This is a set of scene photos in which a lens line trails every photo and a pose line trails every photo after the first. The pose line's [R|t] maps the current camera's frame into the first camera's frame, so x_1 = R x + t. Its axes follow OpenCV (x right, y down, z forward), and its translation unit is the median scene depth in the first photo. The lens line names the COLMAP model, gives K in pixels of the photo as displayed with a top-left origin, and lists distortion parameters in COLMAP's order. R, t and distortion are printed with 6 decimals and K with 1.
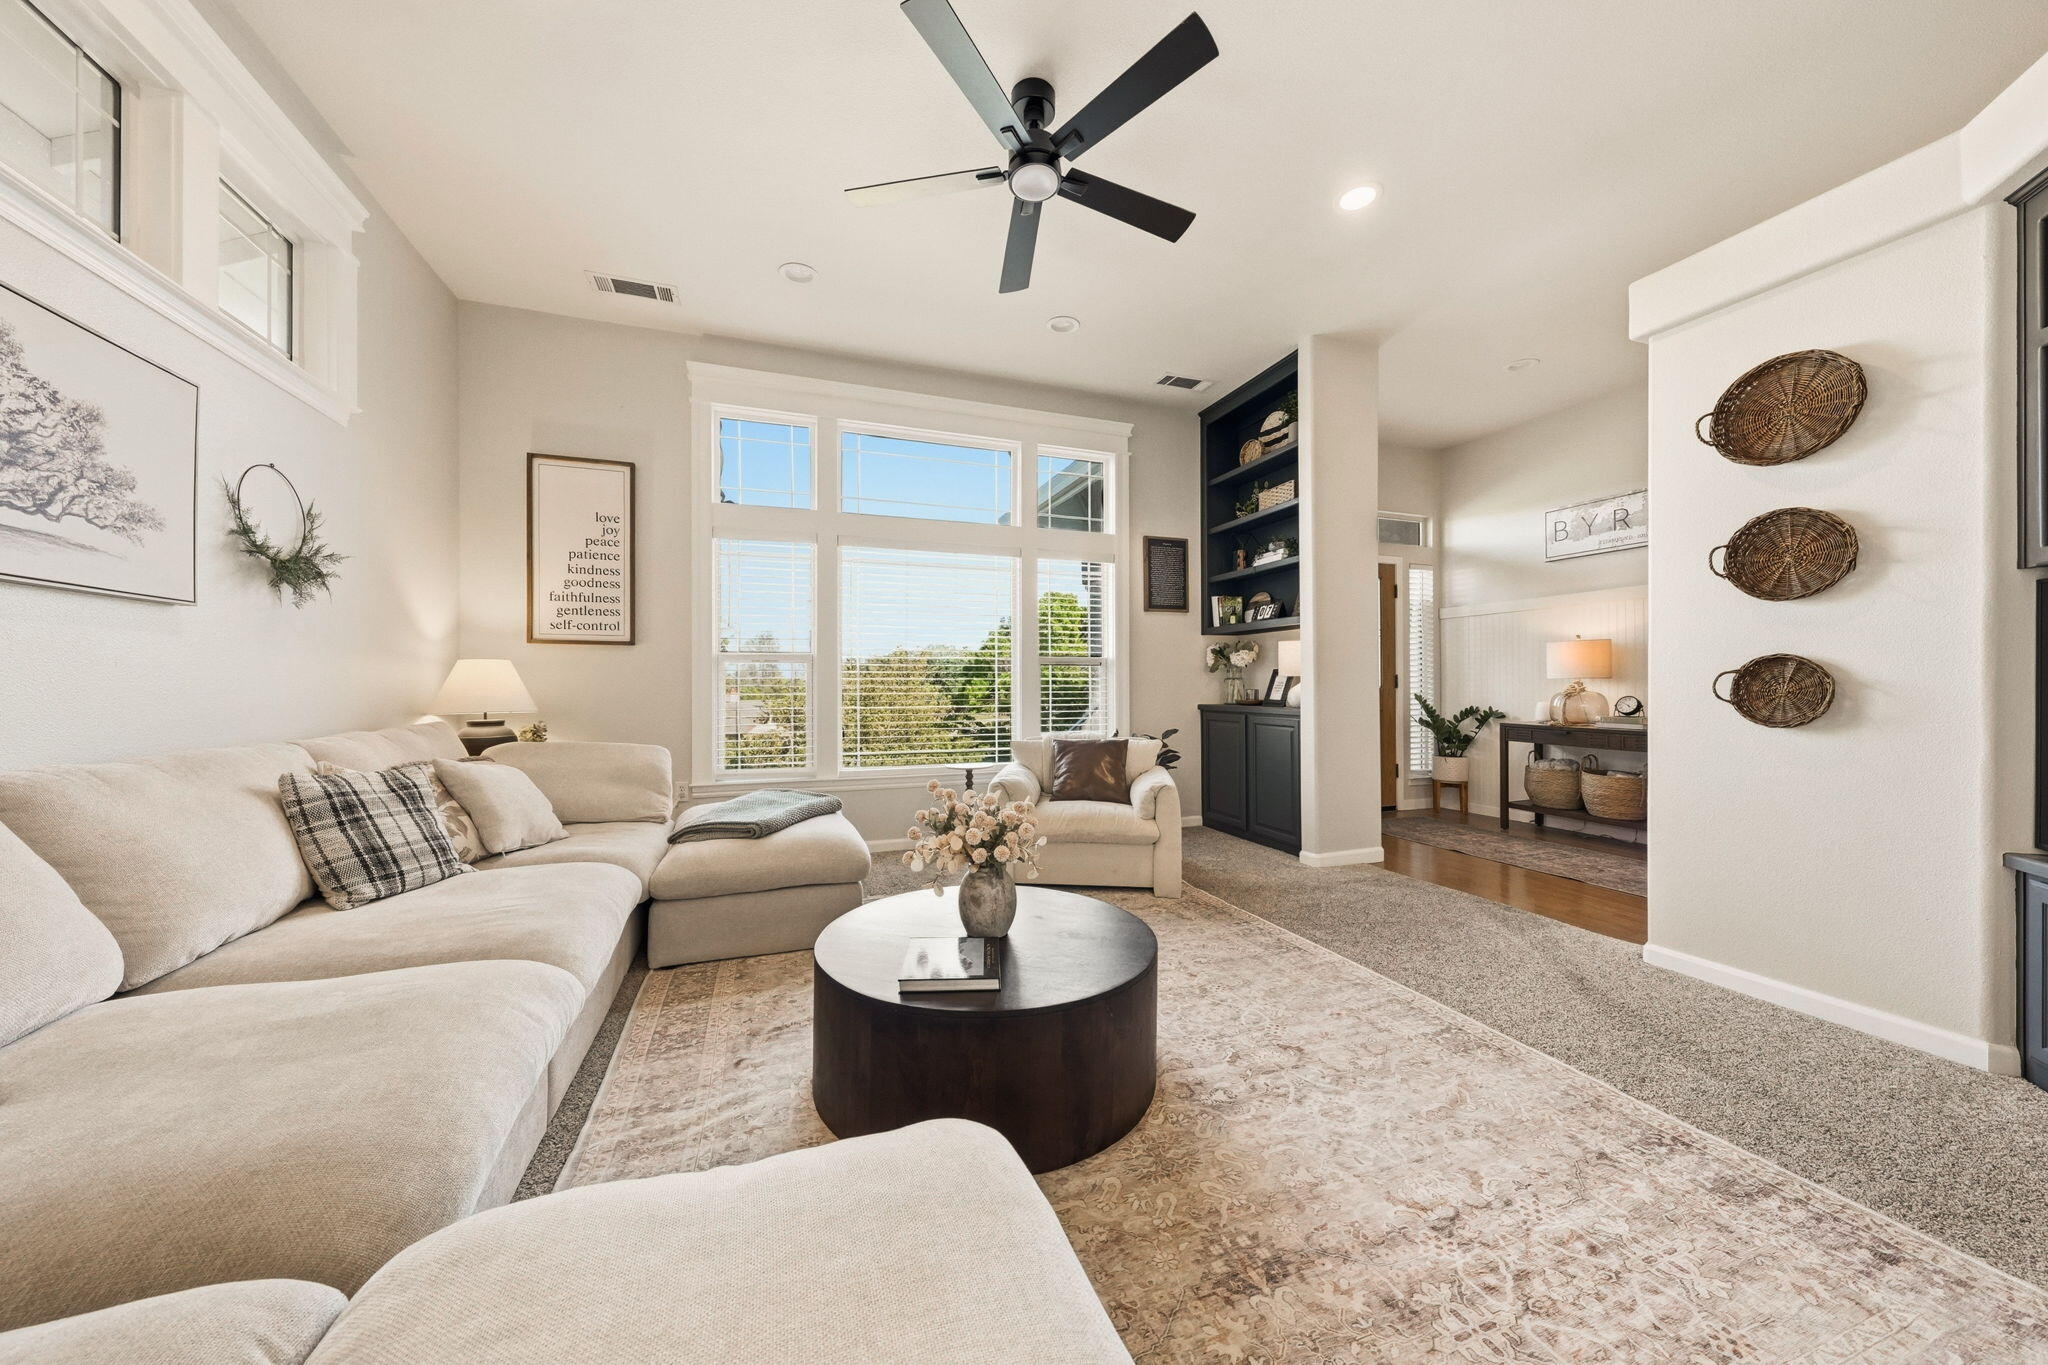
lens RADIAL K [[700.0, 0, 1021.4], [0, 700.0, 675.0], [0, 0, 1]] dist [0.000950, 0.000097]
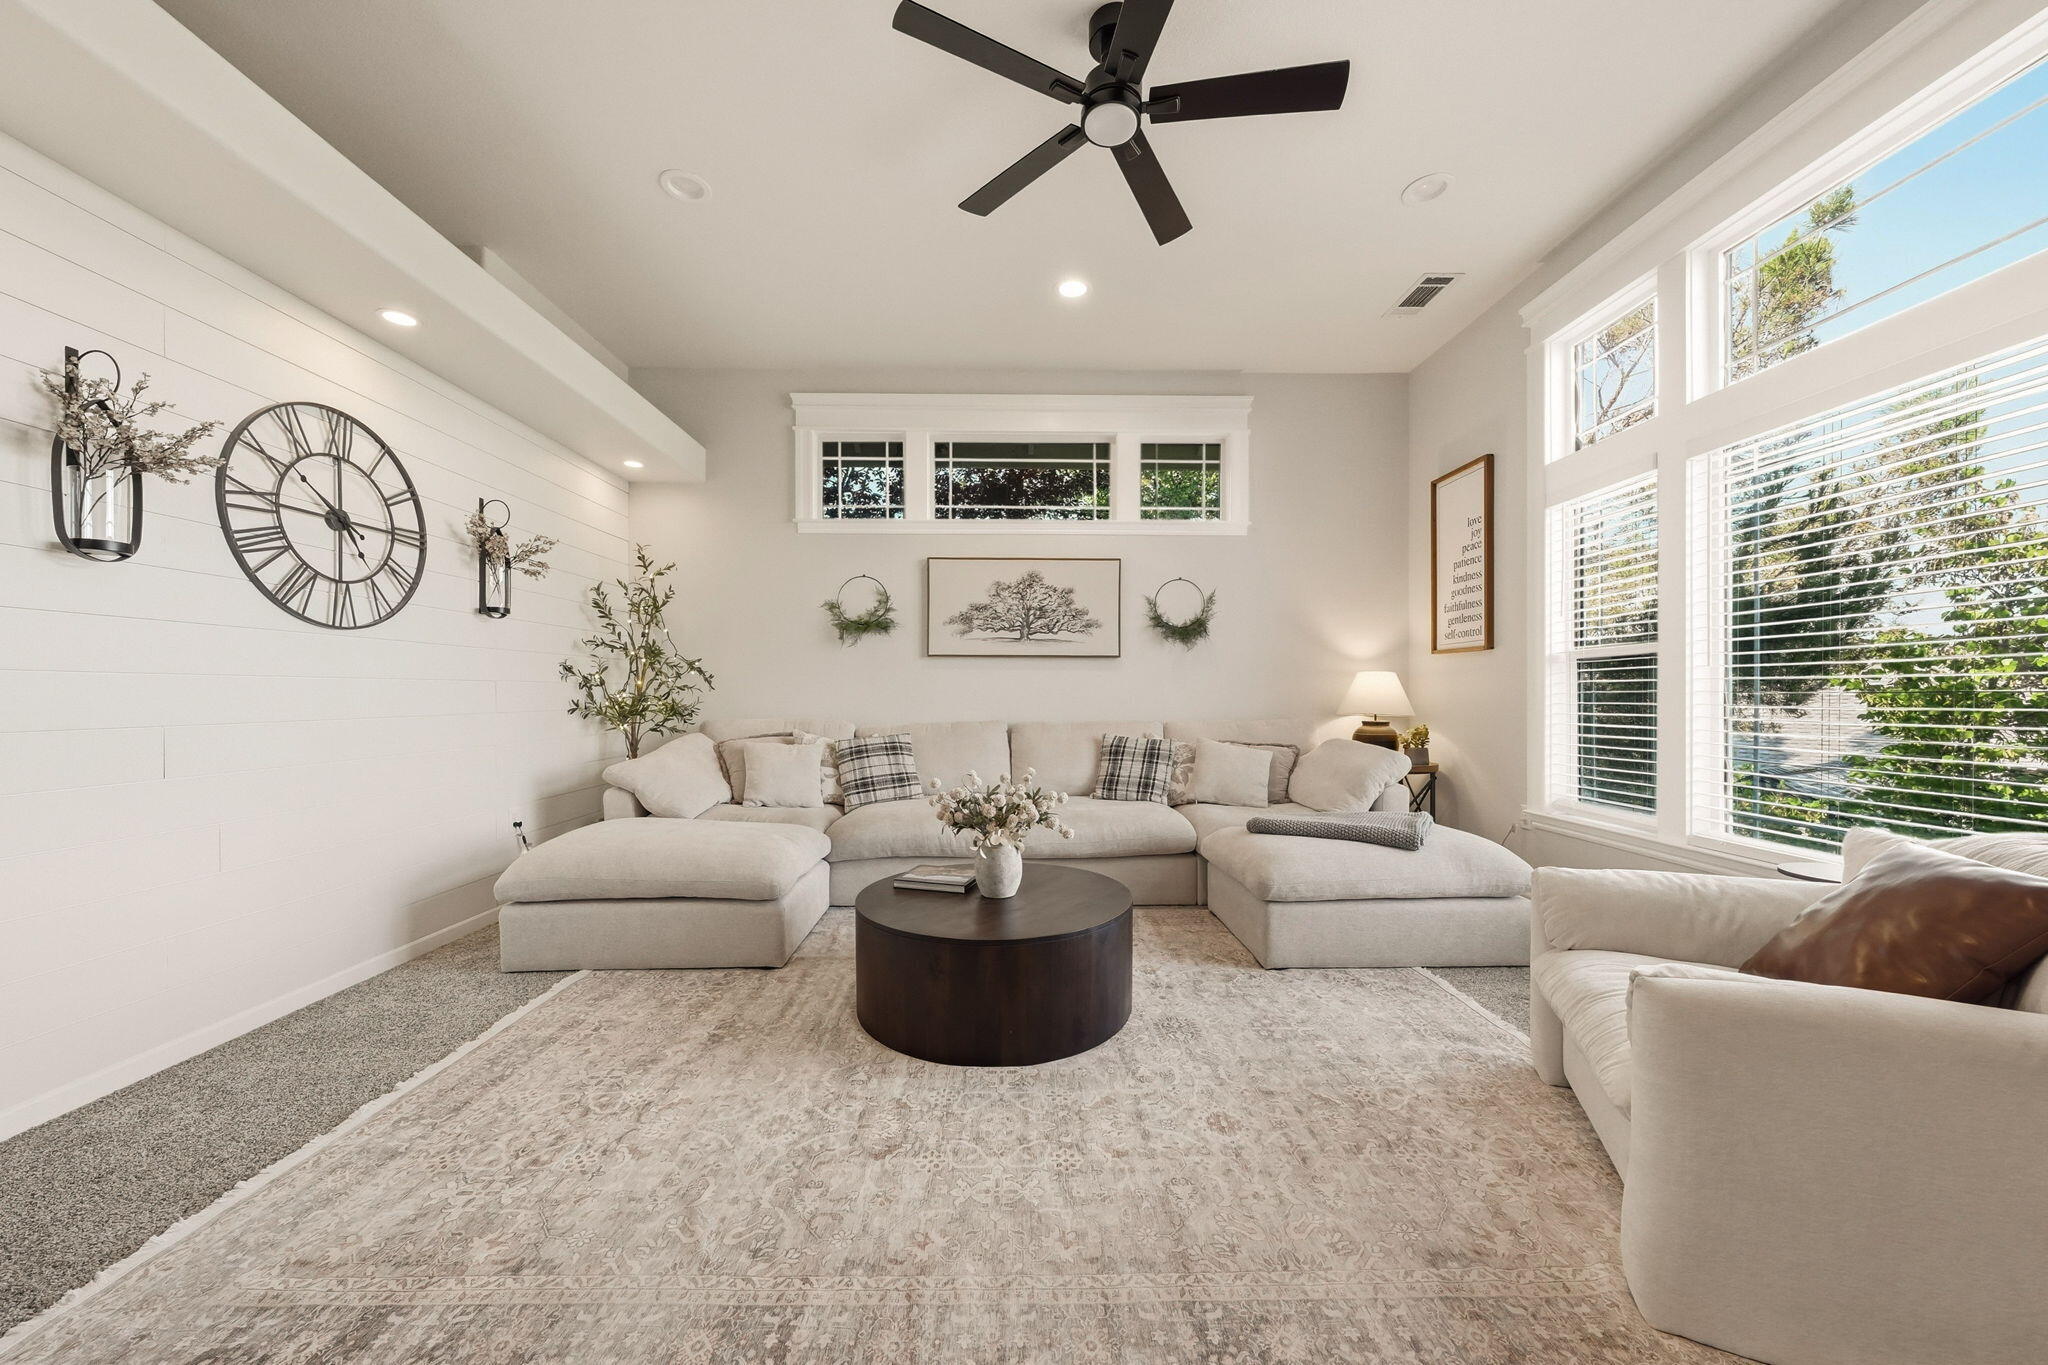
lens RADIAL K [[727.0, 0, 1021.8], [0, 727.0, 683.9], [0, 0, 1]] dist [0.000423, -0.000400]
pose [[-0.321517, -0.012230, -0.946825, 1.040441], [0.013668, 0.999752, -0.017555, 0.021979], [0.946805, -0.018586, -0.321271, 1.320828]]
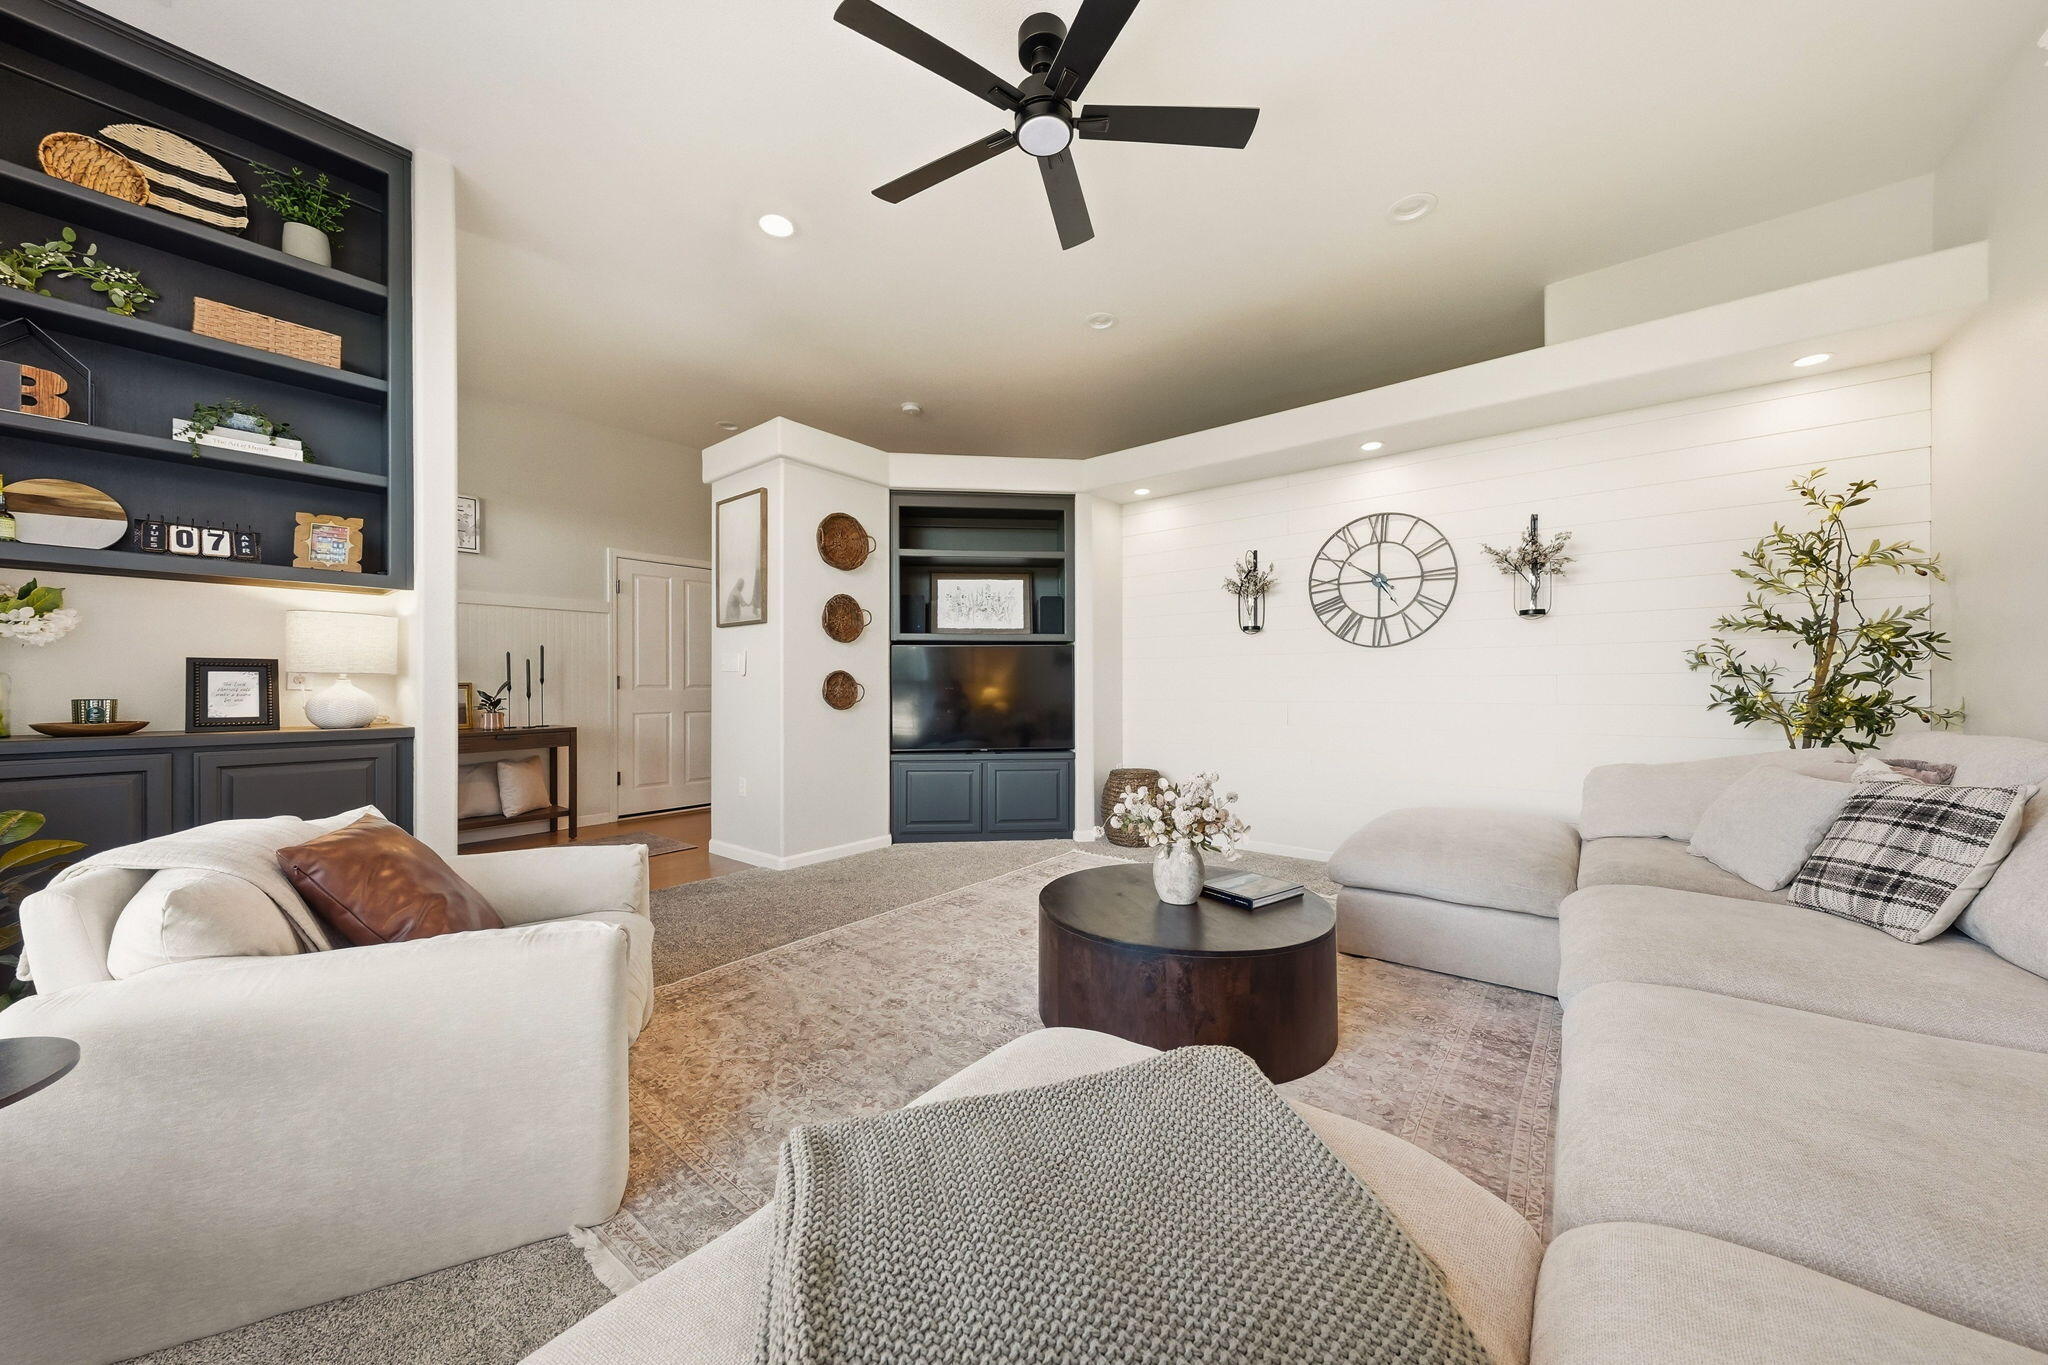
lens RADIAL K [[700.0, 0, 1021.4], [0, 700.0, 675.0], [0, 0, 1]] dist [0.000950, 0.000097]
pose [[-0.523108, 0.013187, 0.852165, -0.823684], [-0.010733, 0.999699, -0.022059, 0.020364], [-0.852199, -0.020685, -0.522809, 1.668903]]
